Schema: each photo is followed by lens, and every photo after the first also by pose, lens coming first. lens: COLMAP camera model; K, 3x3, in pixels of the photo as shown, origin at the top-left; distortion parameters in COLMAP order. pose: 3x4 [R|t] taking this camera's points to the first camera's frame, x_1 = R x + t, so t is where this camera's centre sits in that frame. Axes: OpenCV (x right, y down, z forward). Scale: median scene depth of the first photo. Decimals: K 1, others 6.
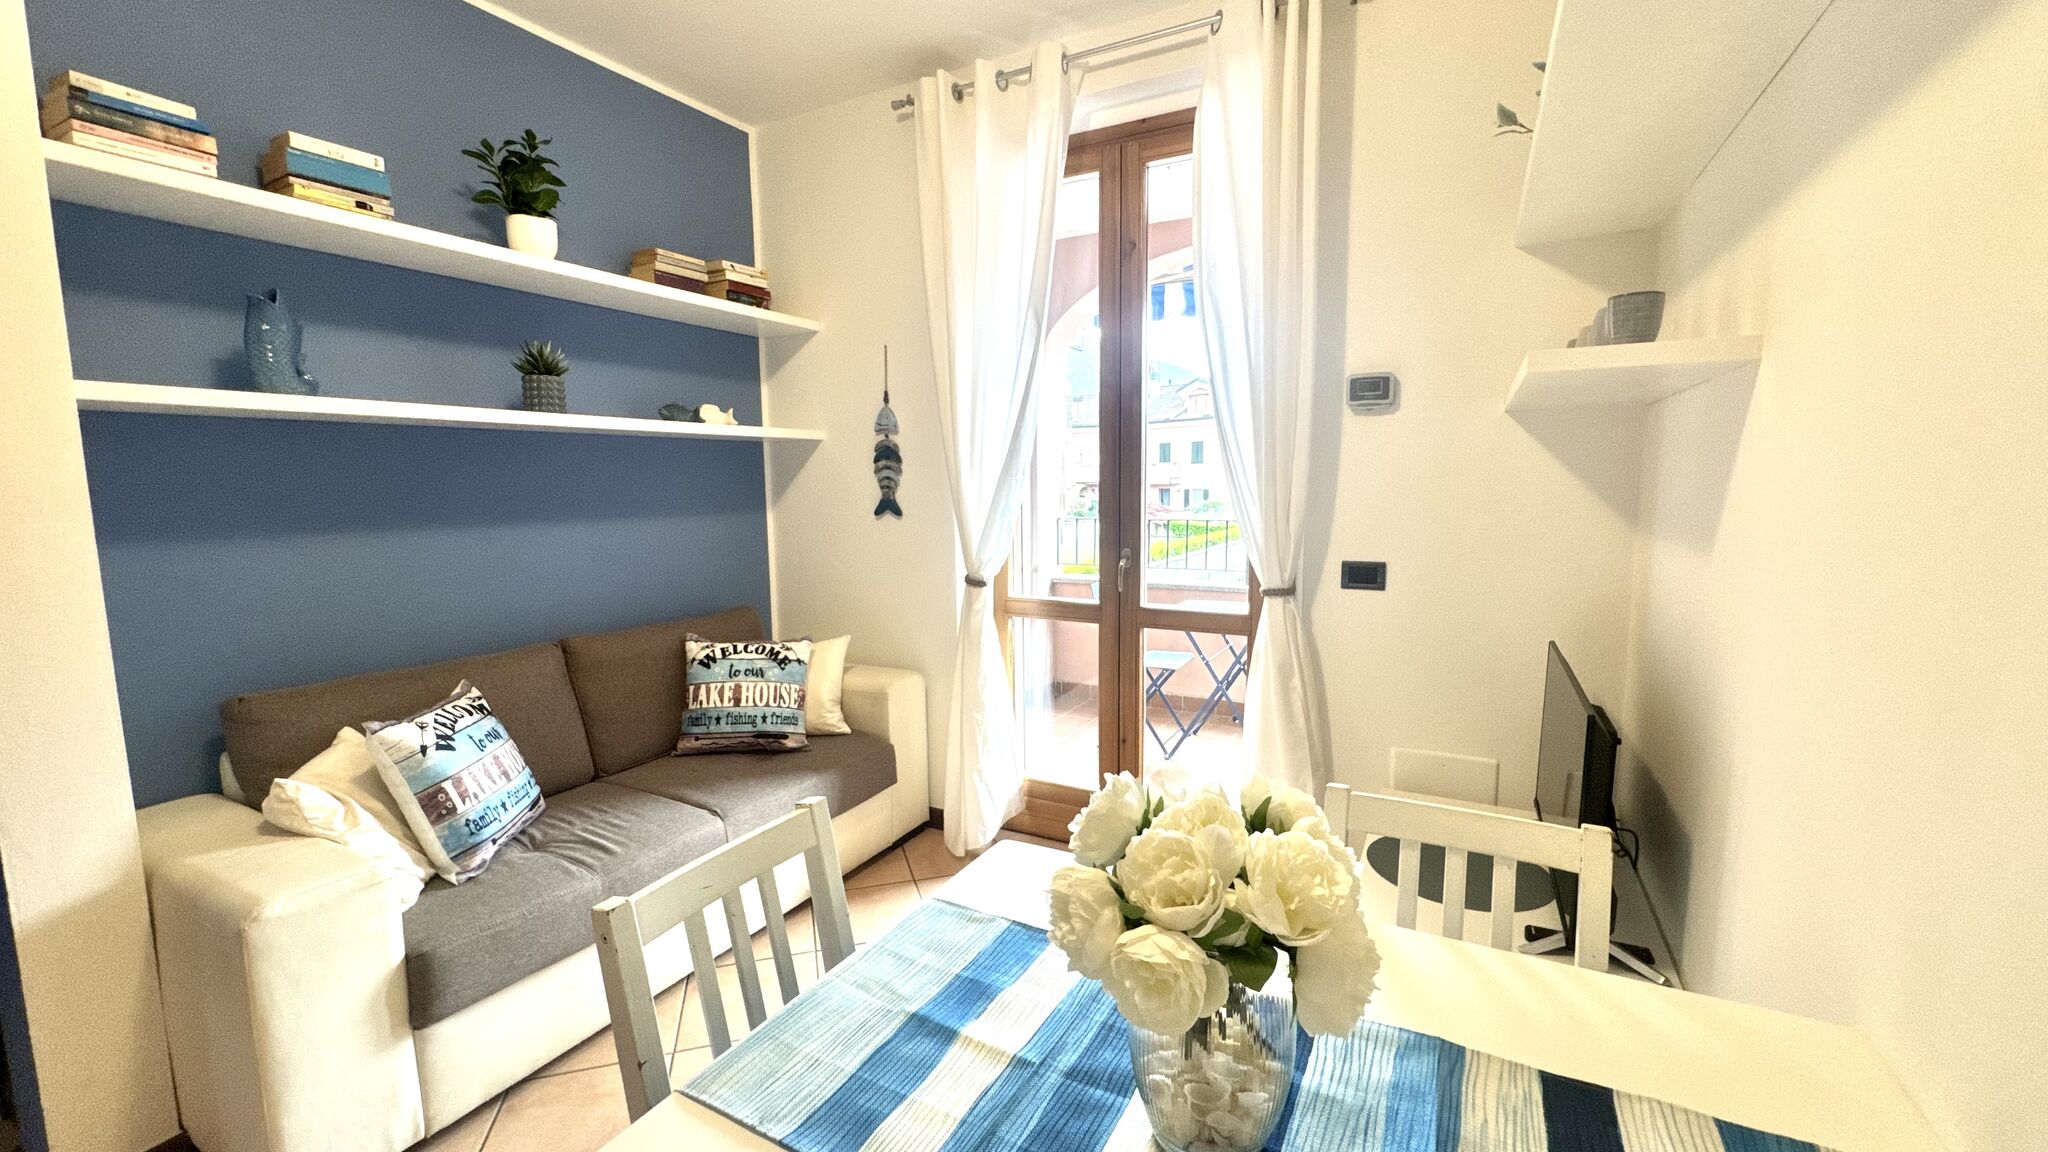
lens RADIAL K [[825.1, 0, 1028.9], [0, 825.1, 574.5], [0, 0, 1]] dist [-0.003696, 0.000914]
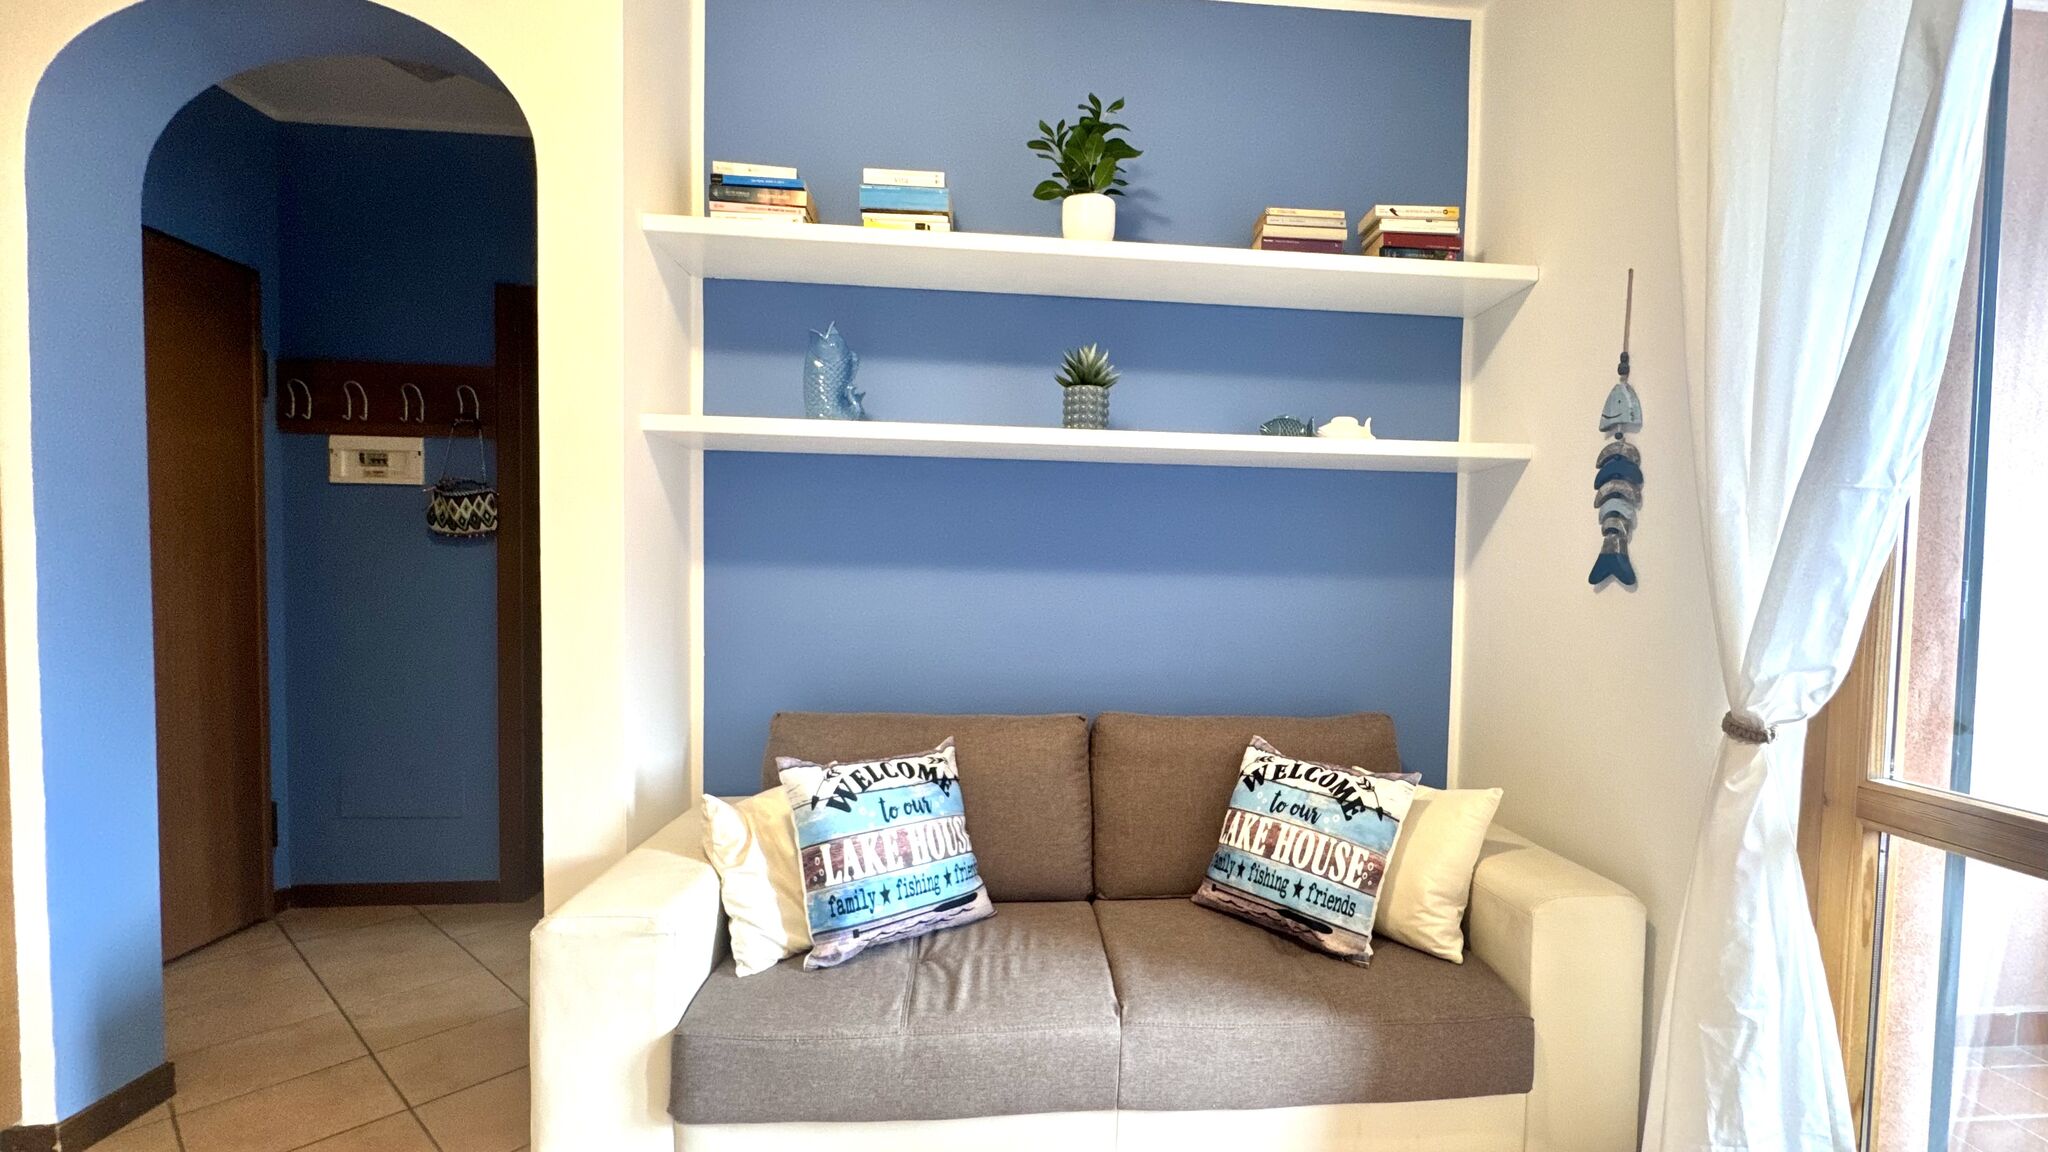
lens RADIAL K [[884.4, 0, 1099.3], [0, 884.4, 617.2], [0, 0, 1]] dist [-0.008181, 0.002213]
pose [[0.558241, 0.056925, -0.827724, 0.140421], [-0.116515, 0.993136, -0.010280, -0.006191], [0.821457, 0.102181, 0.561042, 0.477576]]
